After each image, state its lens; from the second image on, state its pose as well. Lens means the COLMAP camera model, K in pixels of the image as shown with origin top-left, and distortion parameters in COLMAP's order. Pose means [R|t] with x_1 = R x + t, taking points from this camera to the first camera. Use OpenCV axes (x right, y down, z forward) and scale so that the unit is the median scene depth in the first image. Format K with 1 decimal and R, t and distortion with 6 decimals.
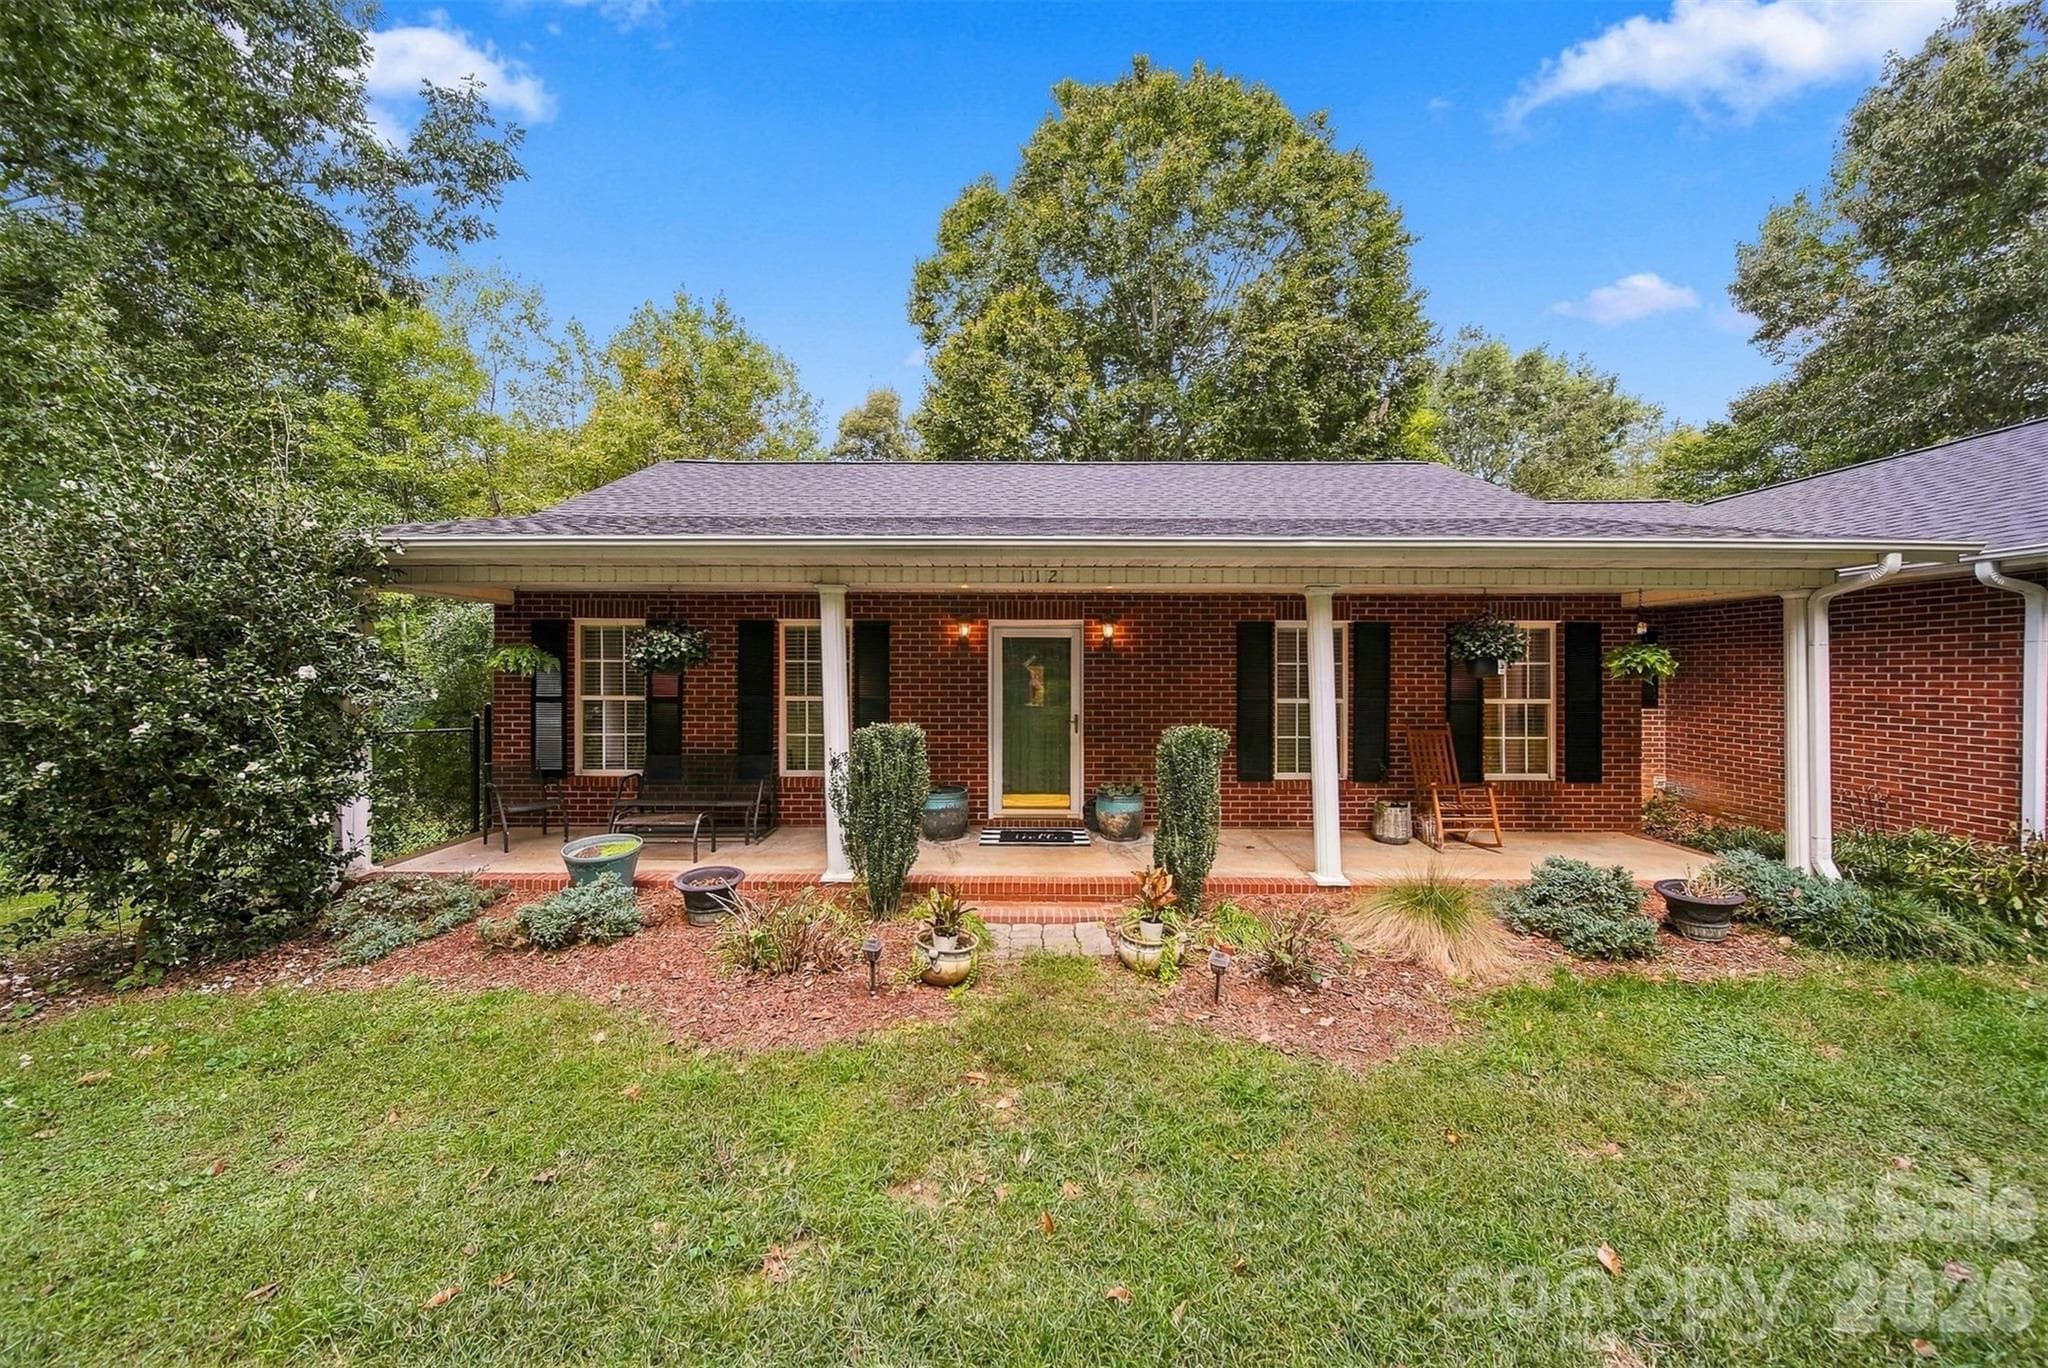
lens RADIAL K [[739.8, 0, 1024.0], [0, 739.8, 684.0], [0, 0, 1]] dist [-0.005383, -0.000048]
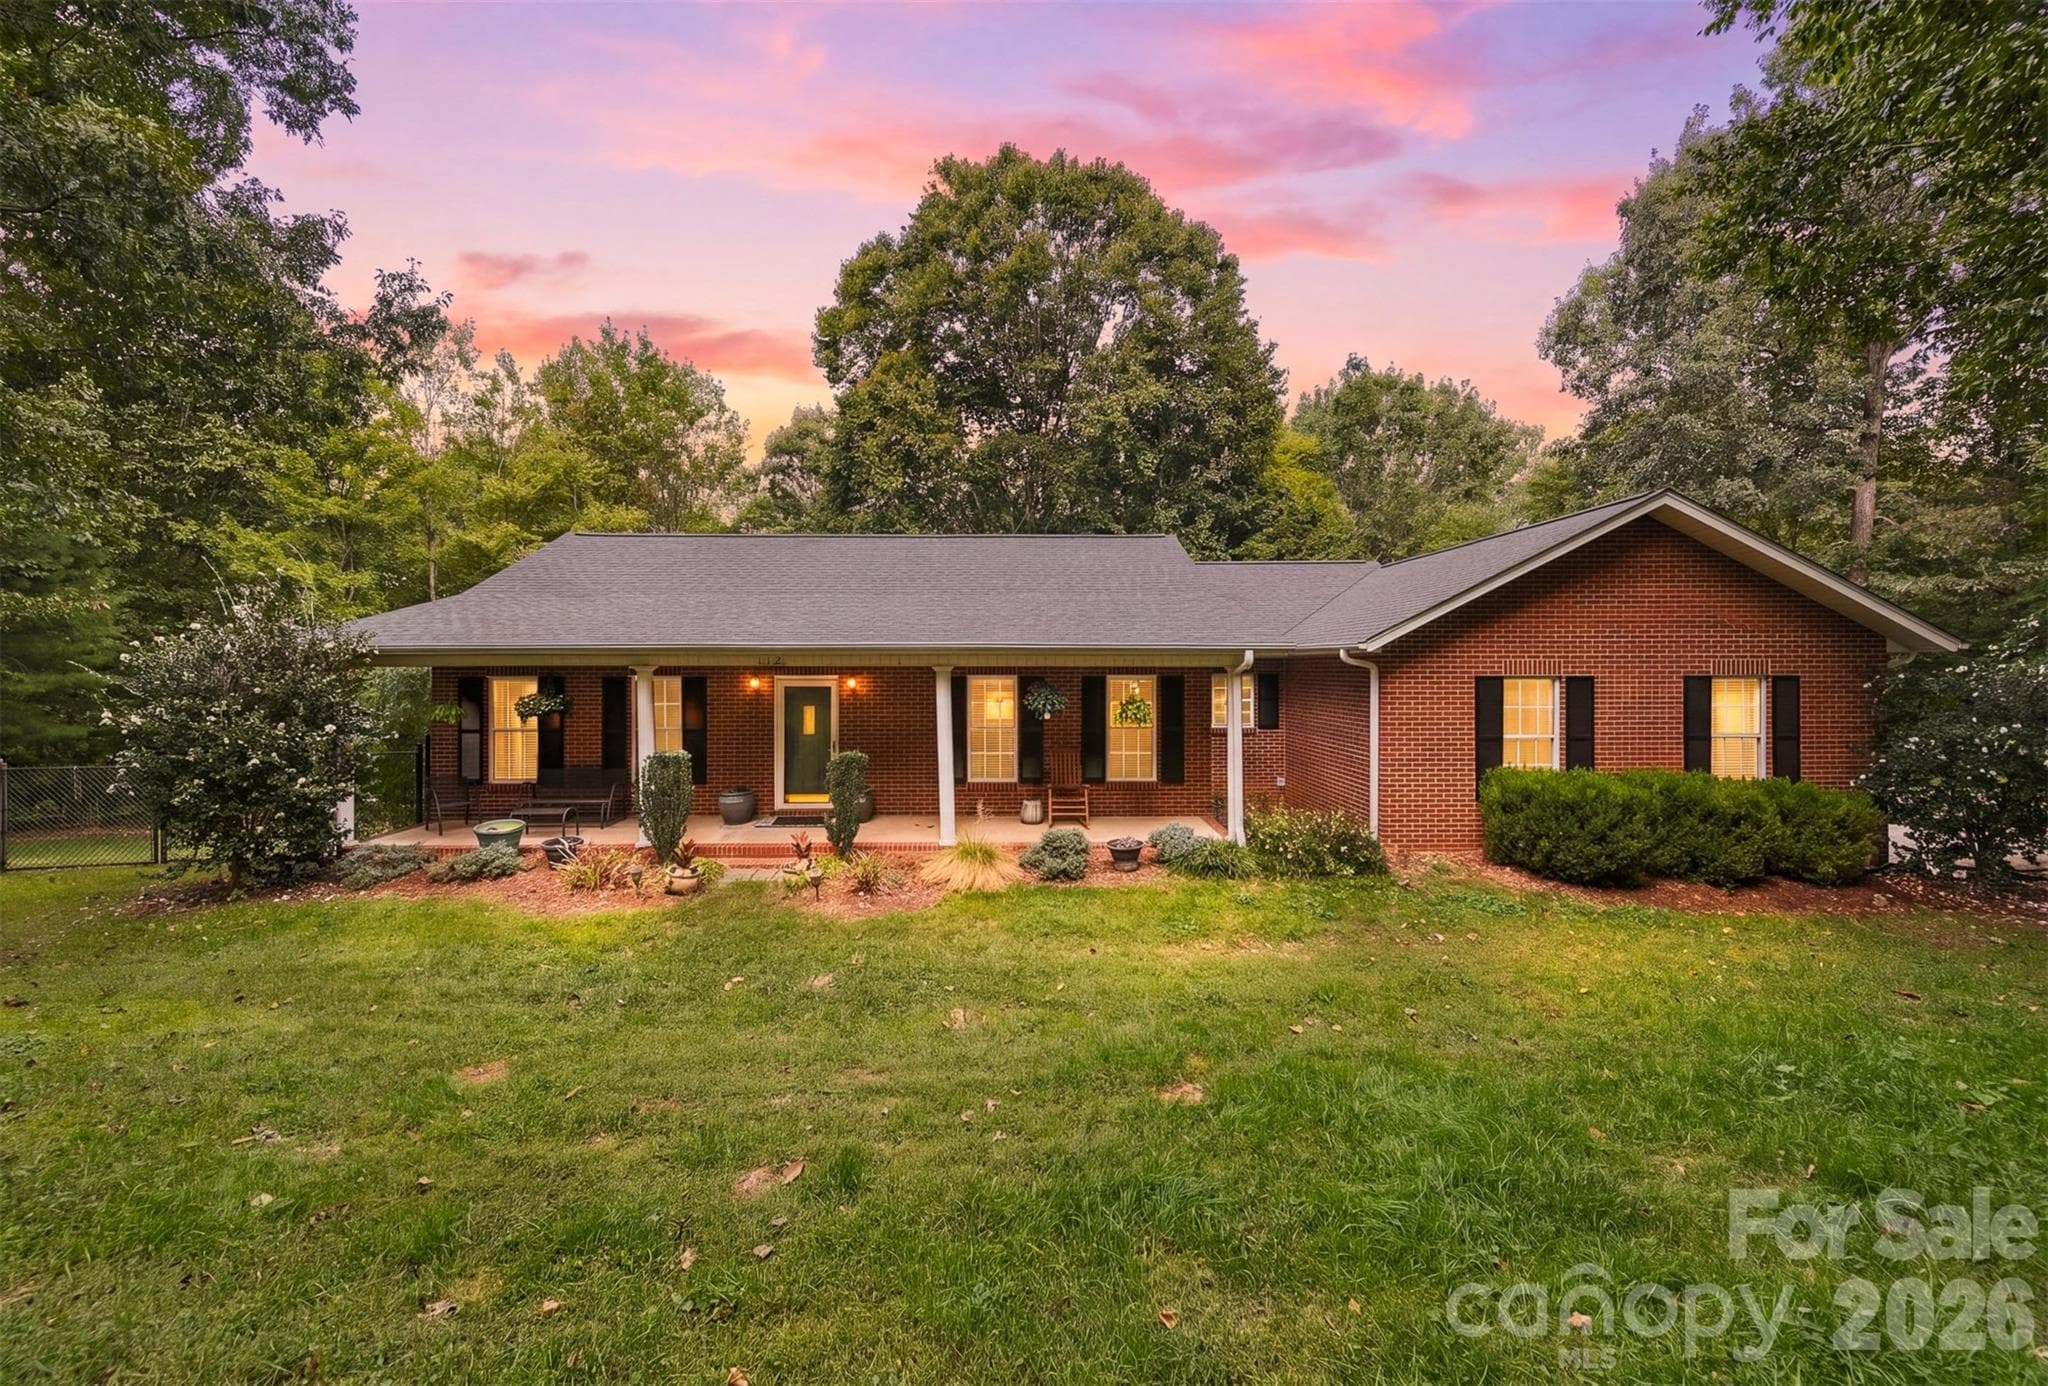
lens RADIAL K [[792.5, 0, 1025.0], [0, 792.5, 677.4], [0, 0, 1]] dist [-0.002770, -0.000310]
pose [[0.999658, -0.004445, 0.025767, 0.502973], [0.004551, 0.999981, -0.004060, -0.090793], [-0.025748, 0.004176, 0.999660, -0.722779]]
